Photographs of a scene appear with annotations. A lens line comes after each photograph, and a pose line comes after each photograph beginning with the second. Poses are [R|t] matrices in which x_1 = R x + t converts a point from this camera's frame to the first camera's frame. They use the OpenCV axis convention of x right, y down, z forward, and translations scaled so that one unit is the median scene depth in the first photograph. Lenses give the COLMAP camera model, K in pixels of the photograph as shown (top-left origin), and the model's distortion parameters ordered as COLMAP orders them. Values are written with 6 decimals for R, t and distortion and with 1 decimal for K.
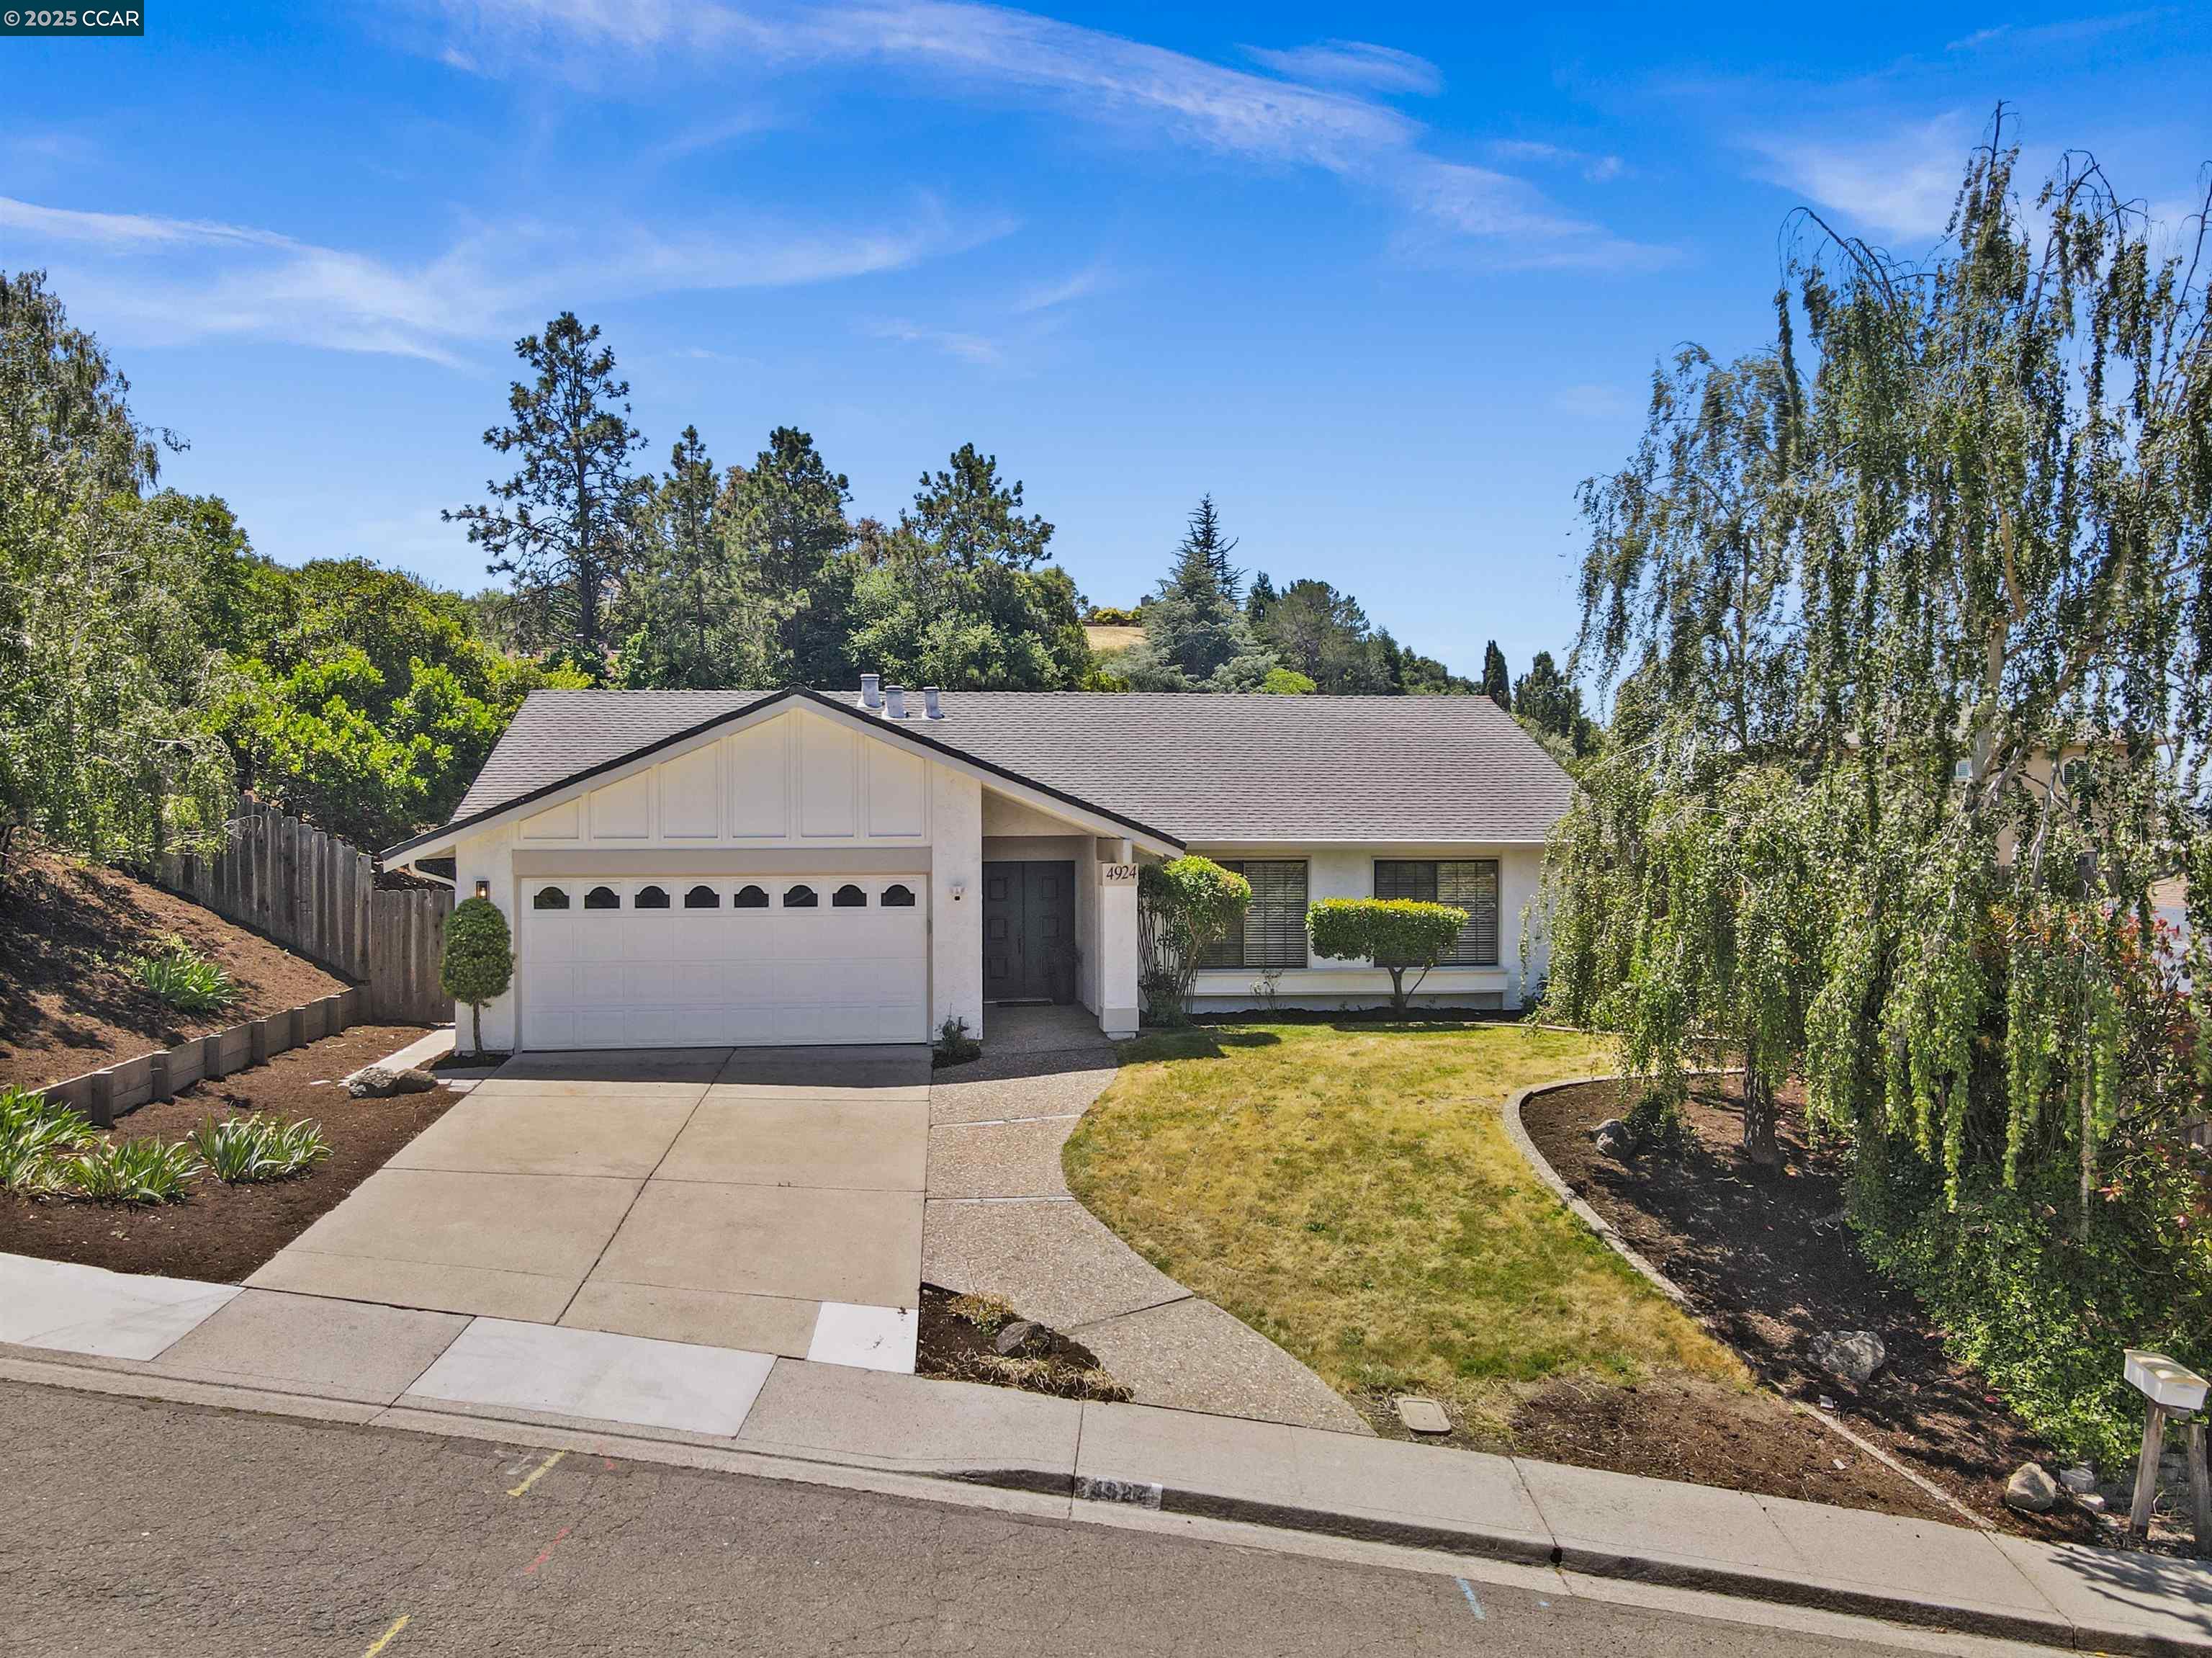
lens RADIAL K [[1662.6, 0, 1120.3], [0, 1662.6, 829.3], [0, 0, 1]] dist [0.009578, 0.003043]
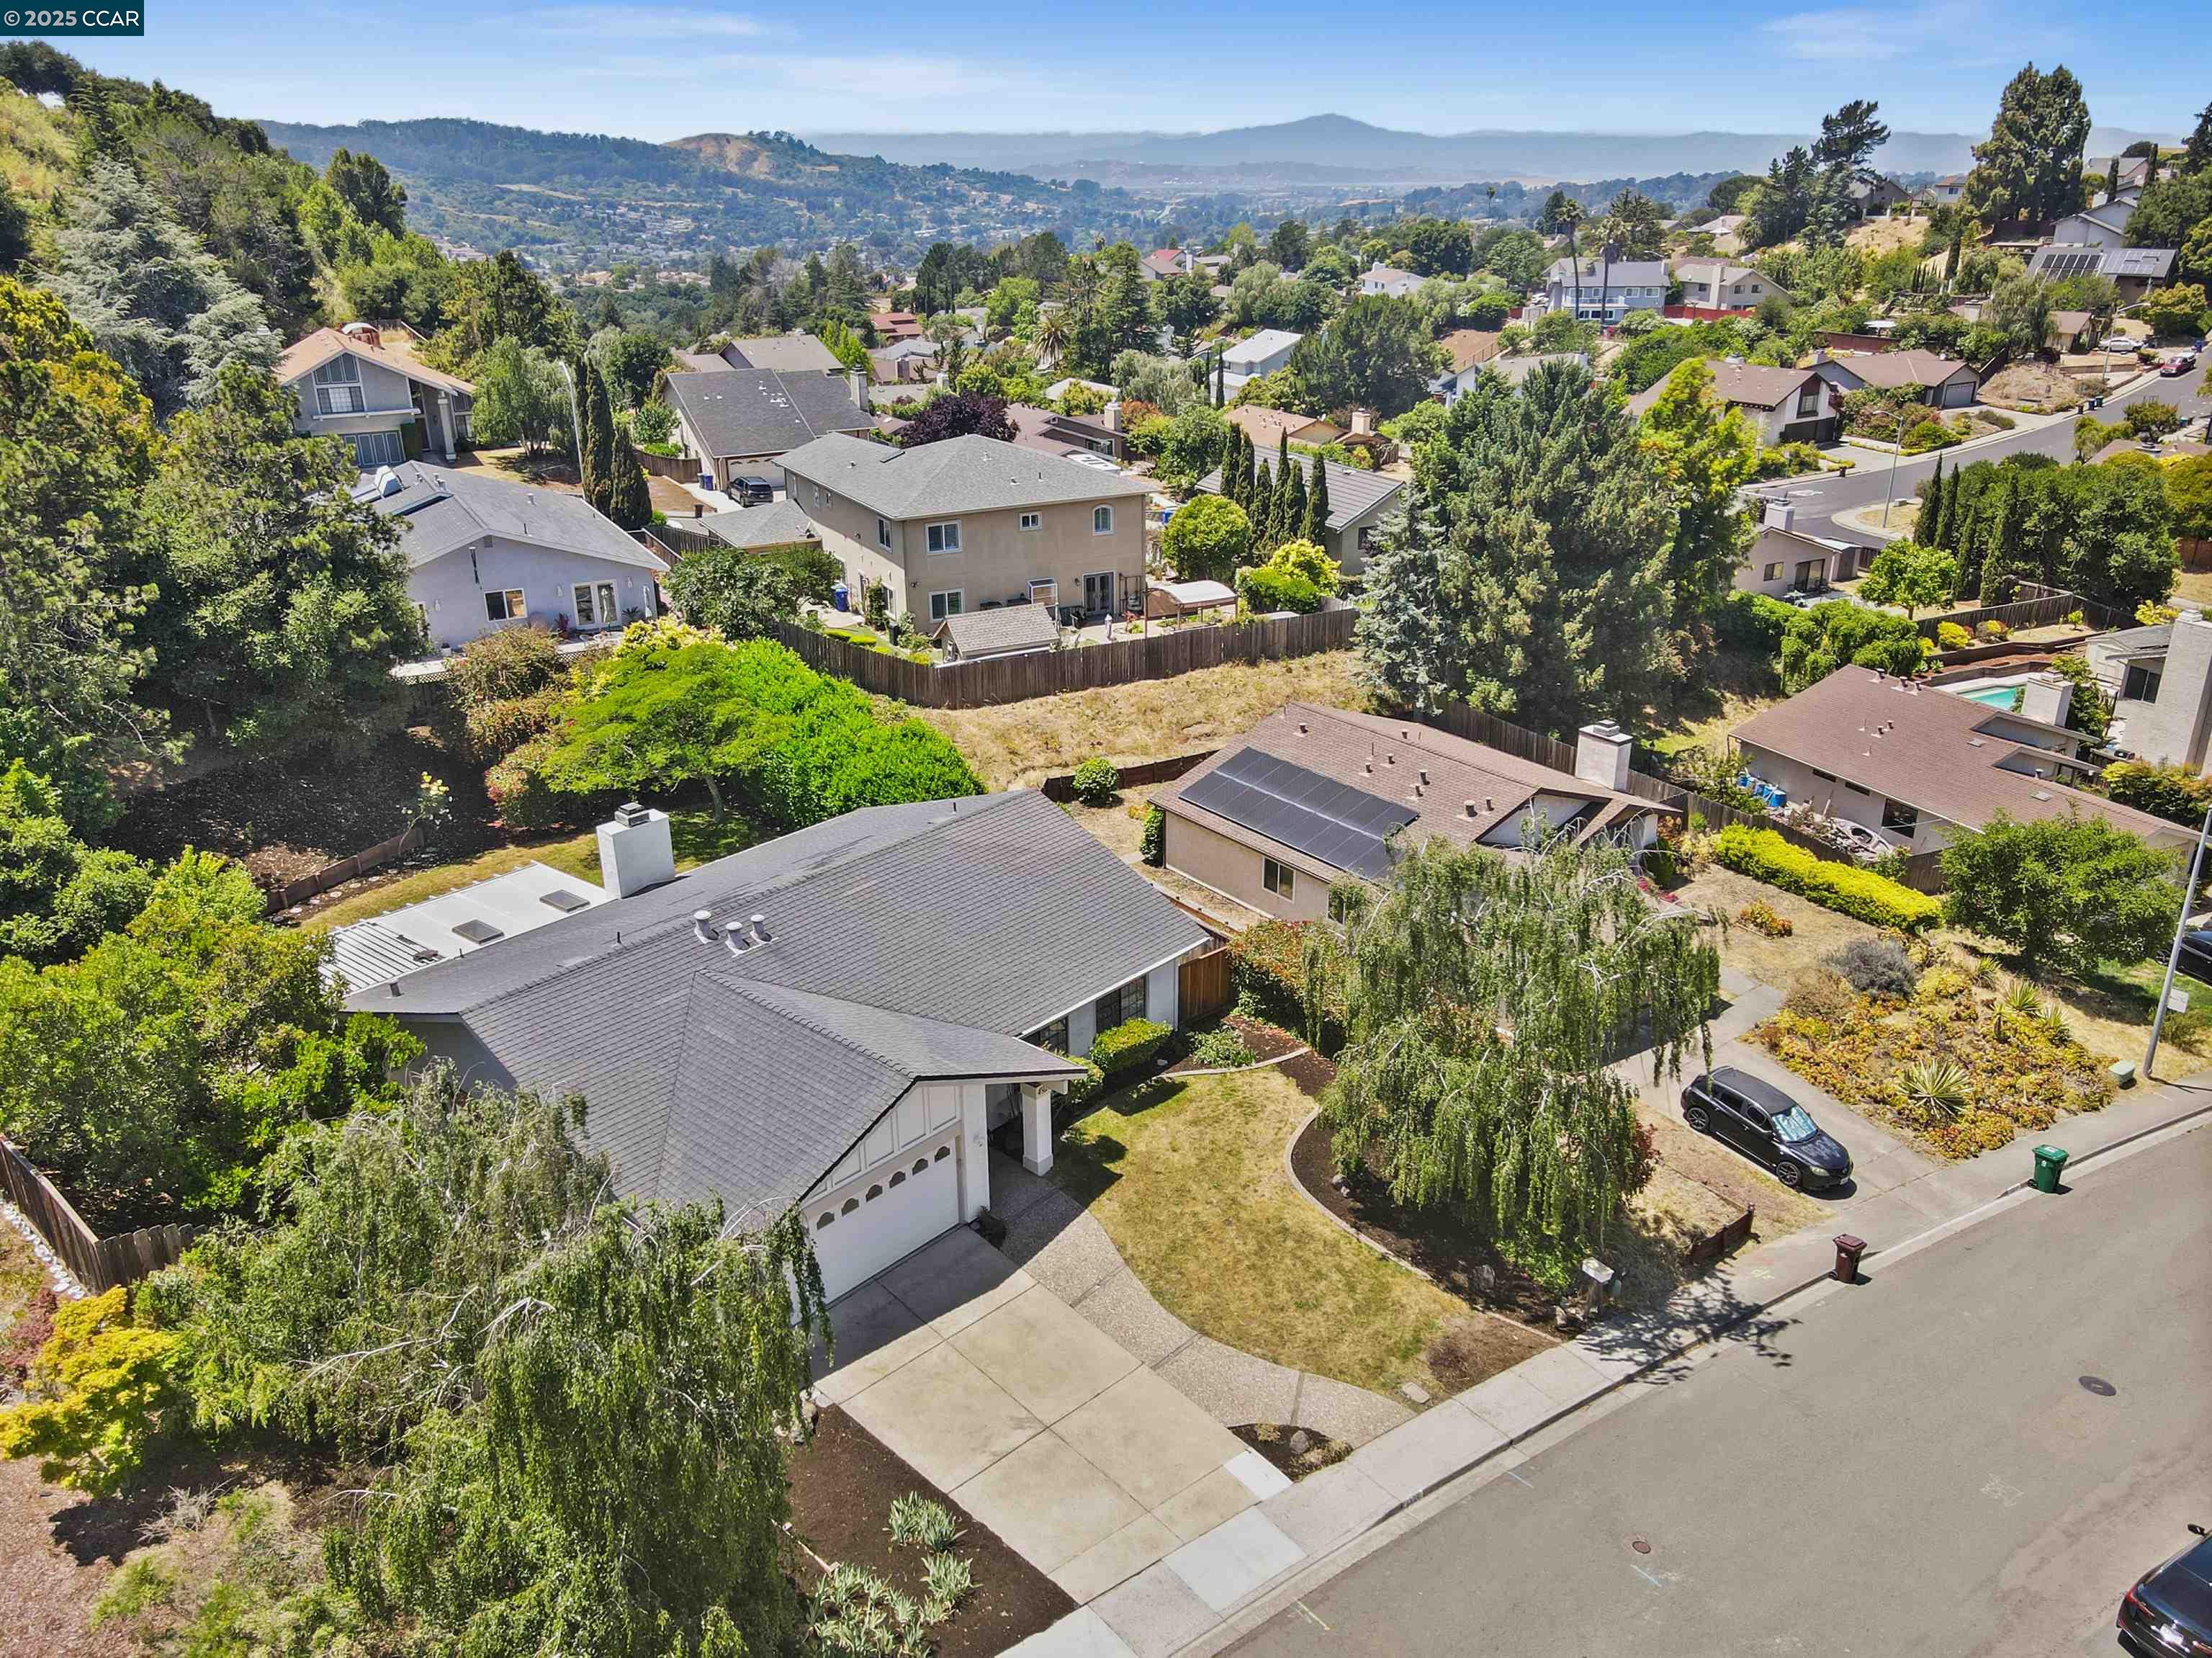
lens RADIAL K [[1665.0, 0, 1102.3], [0, 1665.0, 861.6], [0, 0, 1]] dist [0.013047, -0.001843]
pose [[0.758165, -0.256759, 0.599383, -1.299366], [0.008949, 0.923222, 0.384163, -1.193044], [-0.652001, -0.285895, 0.702253, -0.198332]]
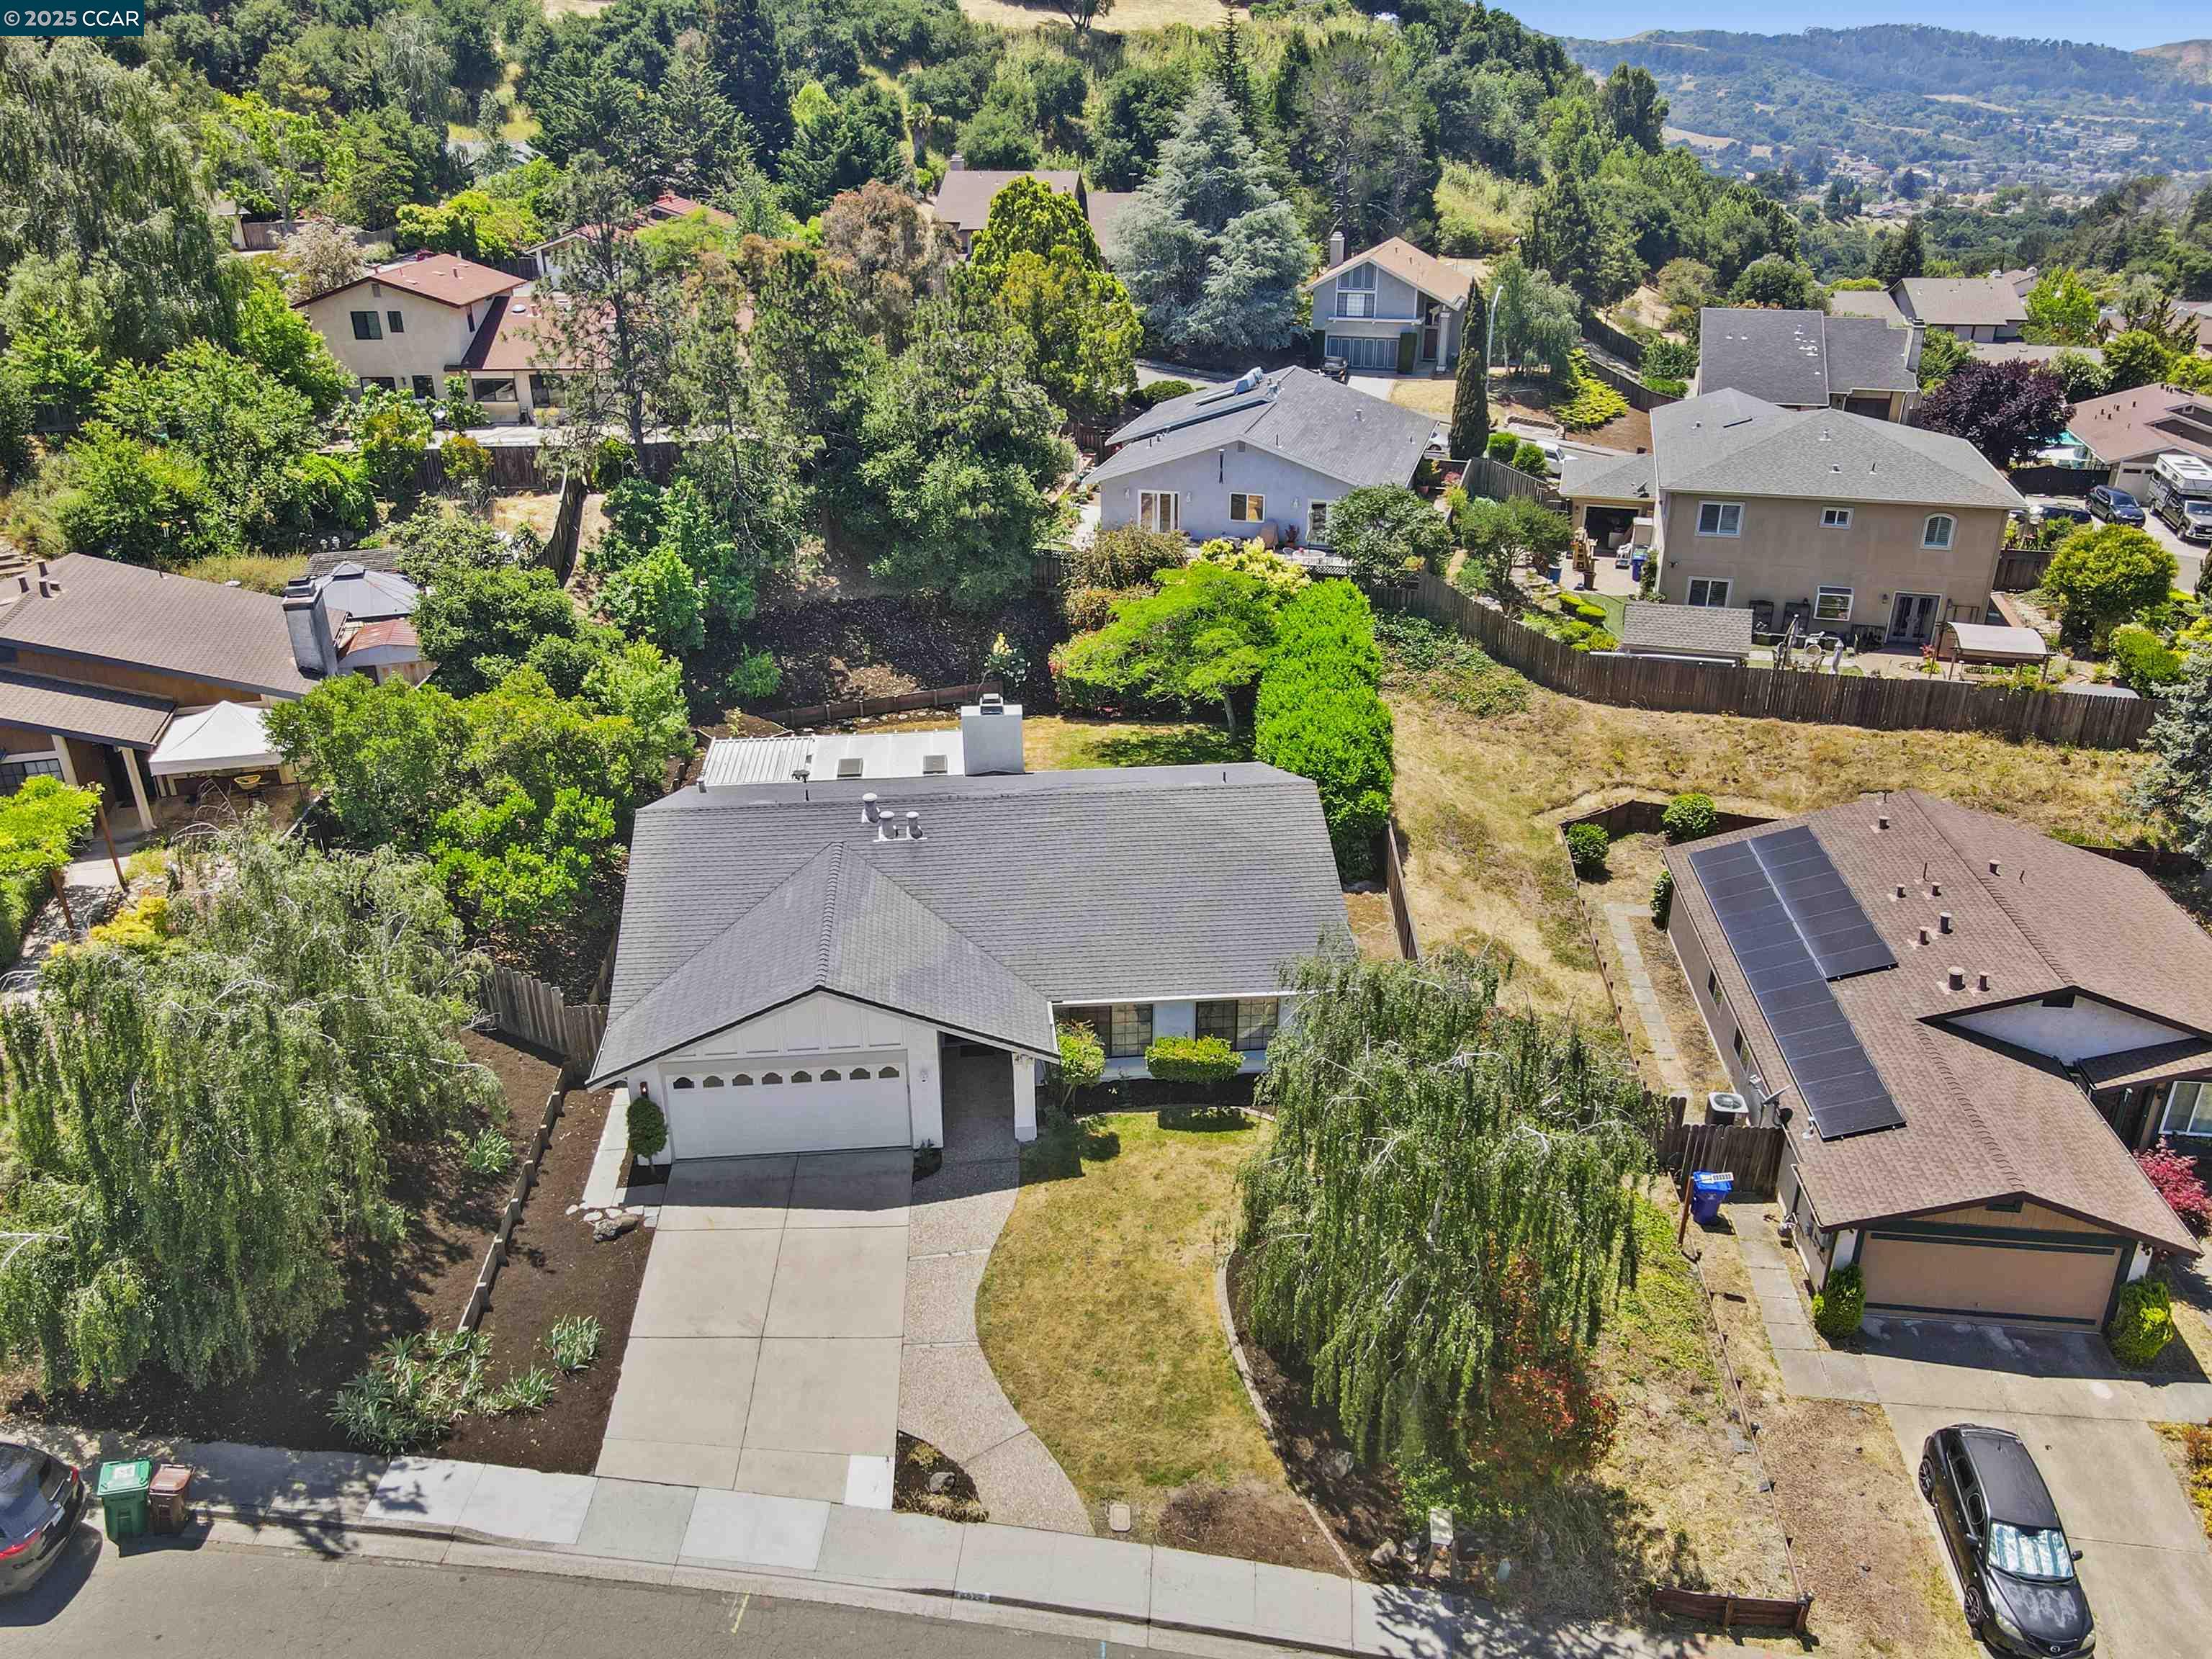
lens RADIAL K [[1662.3, 0, 1120.3], [0, 1662.3, 829.8], [0, 0, 1]] dist [0.009578, 0.003043]
pose [[0.999389, 0.016650, -0.030719, 0.207613], [-0.002595, 0.912111, 0.409935, -1.241873], [0.034845, -0.409605, 0.911597, -0.583217]]
